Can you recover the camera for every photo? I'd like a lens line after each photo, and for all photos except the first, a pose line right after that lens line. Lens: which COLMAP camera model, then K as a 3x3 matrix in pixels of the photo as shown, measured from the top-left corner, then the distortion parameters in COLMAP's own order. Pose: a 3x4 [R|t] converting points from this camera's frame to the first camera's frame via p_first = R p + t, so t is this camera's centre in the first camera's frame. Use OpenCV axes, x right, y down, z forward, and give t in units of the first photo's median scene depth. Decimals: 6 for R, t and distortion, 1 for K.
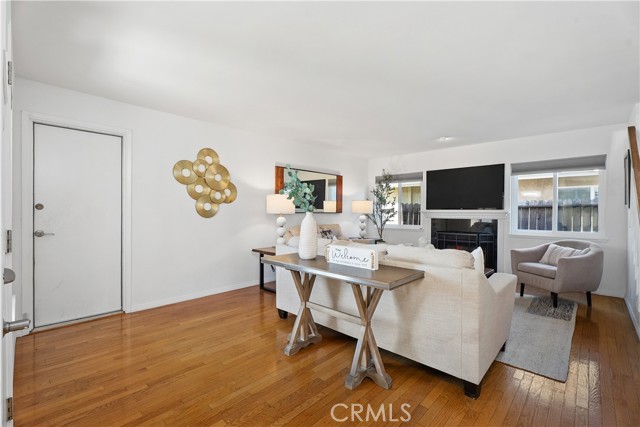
lens RADIAL K [[287.7, 0, 317.8], [0, 287.7, 211.1], [0, 0, 1]] dist [0.000732, -0.000098]
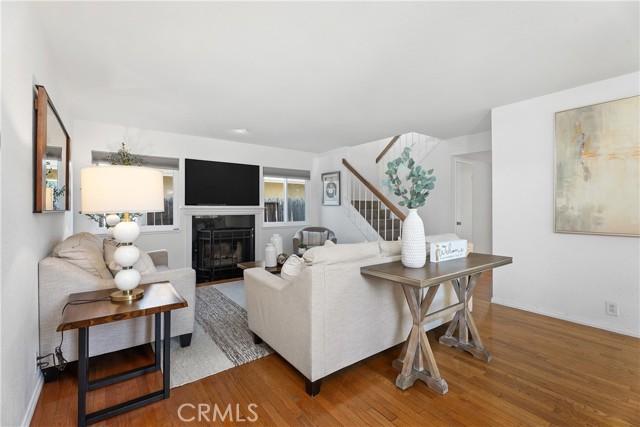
lens RADIAL K [[287.7, 0, 318.0], [0, 287.7, 208.8], [0, 0, 1]] dist [0.000732, -0.000098]
pose [[0.175591, -0.007794, 0.984432, -0.435801], [0.002556, 0.999969, 0.007461, -0.001050], [-0.984460, 0.001206, 0.175605, 0.562806]]
